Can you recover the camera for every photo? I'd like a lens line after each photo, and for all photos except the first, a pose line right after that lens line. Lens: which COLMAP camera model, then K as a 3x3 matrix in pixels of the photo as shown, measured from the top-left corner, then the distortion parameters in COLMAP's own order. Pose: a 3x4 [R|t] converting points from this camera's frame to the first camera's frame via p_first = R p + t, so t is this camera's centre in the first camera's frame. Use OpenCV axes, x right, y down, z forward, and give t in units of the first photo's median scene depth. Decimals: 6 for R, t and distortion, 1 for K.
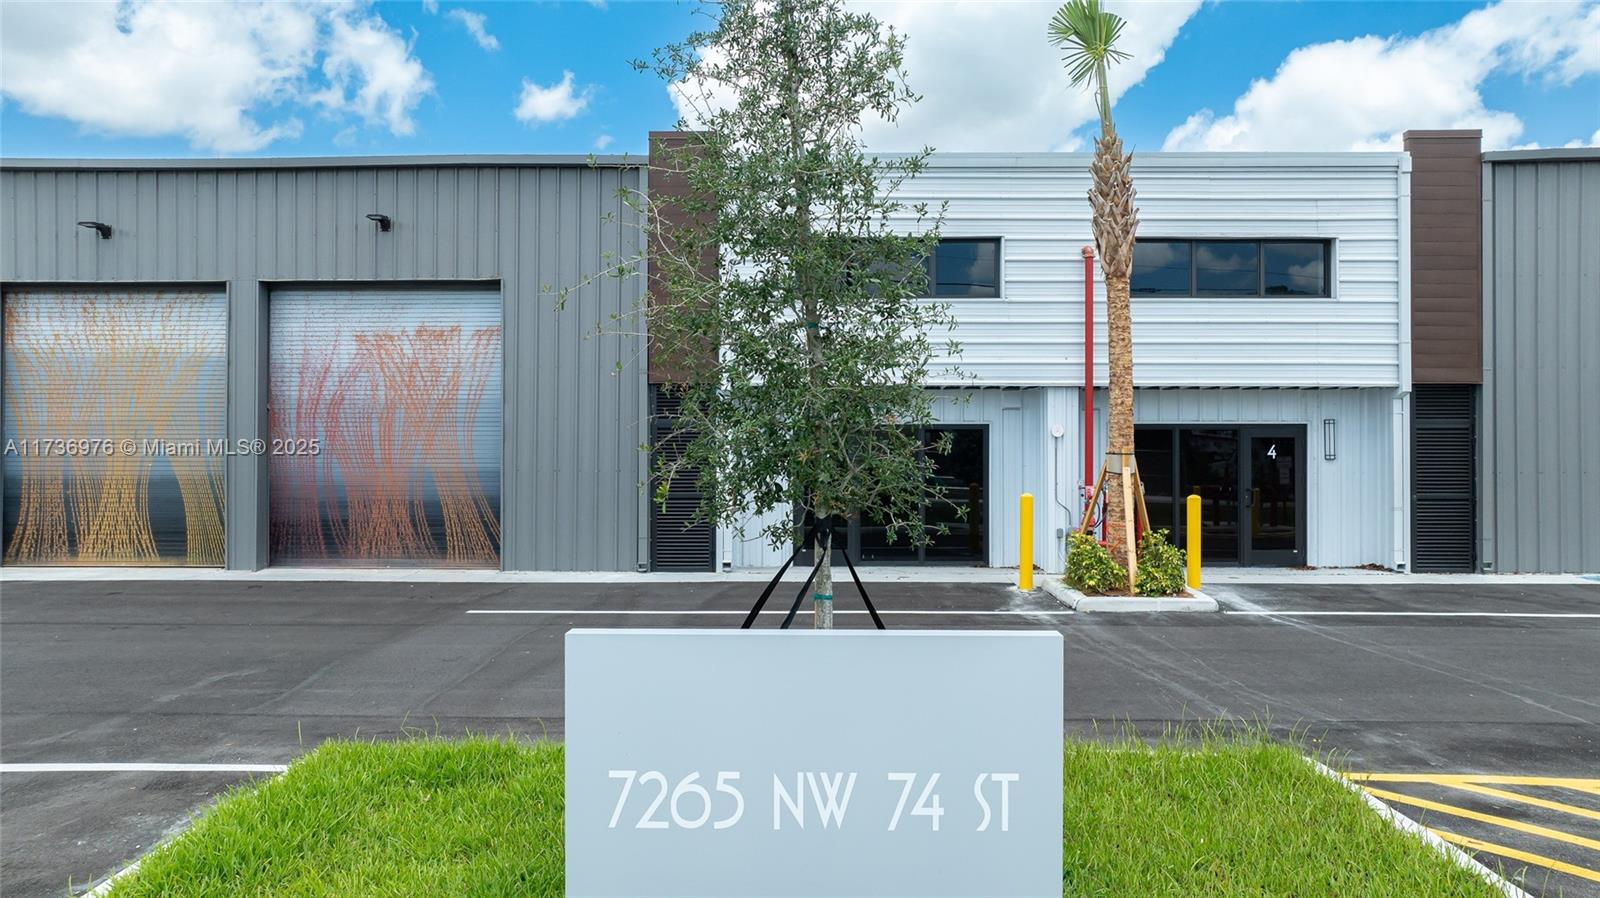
lens RADIAL K [[1124.7, 0, 800.0], [0, 1124.7, 449.0], [0, 0, 1]] dist [-0.021347, 0.001473]
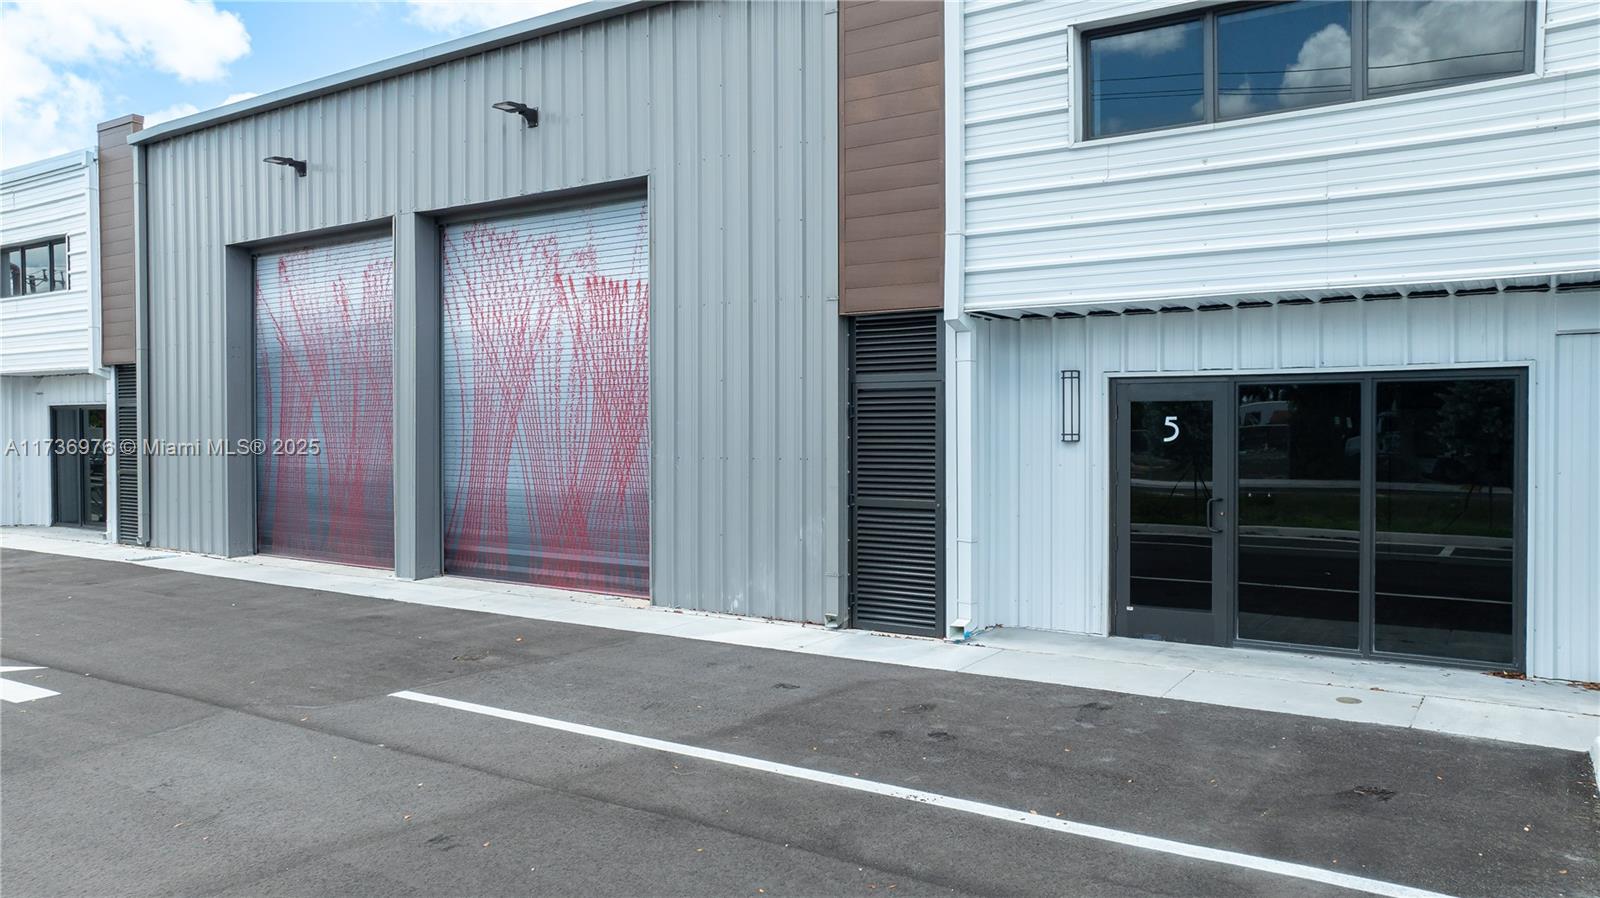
lens RADIAL K [[1159.8, 0, 765.0], [0, 1159.8, 448.6], [0, 0, 1]] dist [-0.008550, -0.001329]
pose [[0.829574, 0.008911, -0.558326, 1.705025], [0.002396, 0.999807, 0.019517, 0.001107], [0.558392, -0.017529, 0.829392, 0.443282]]
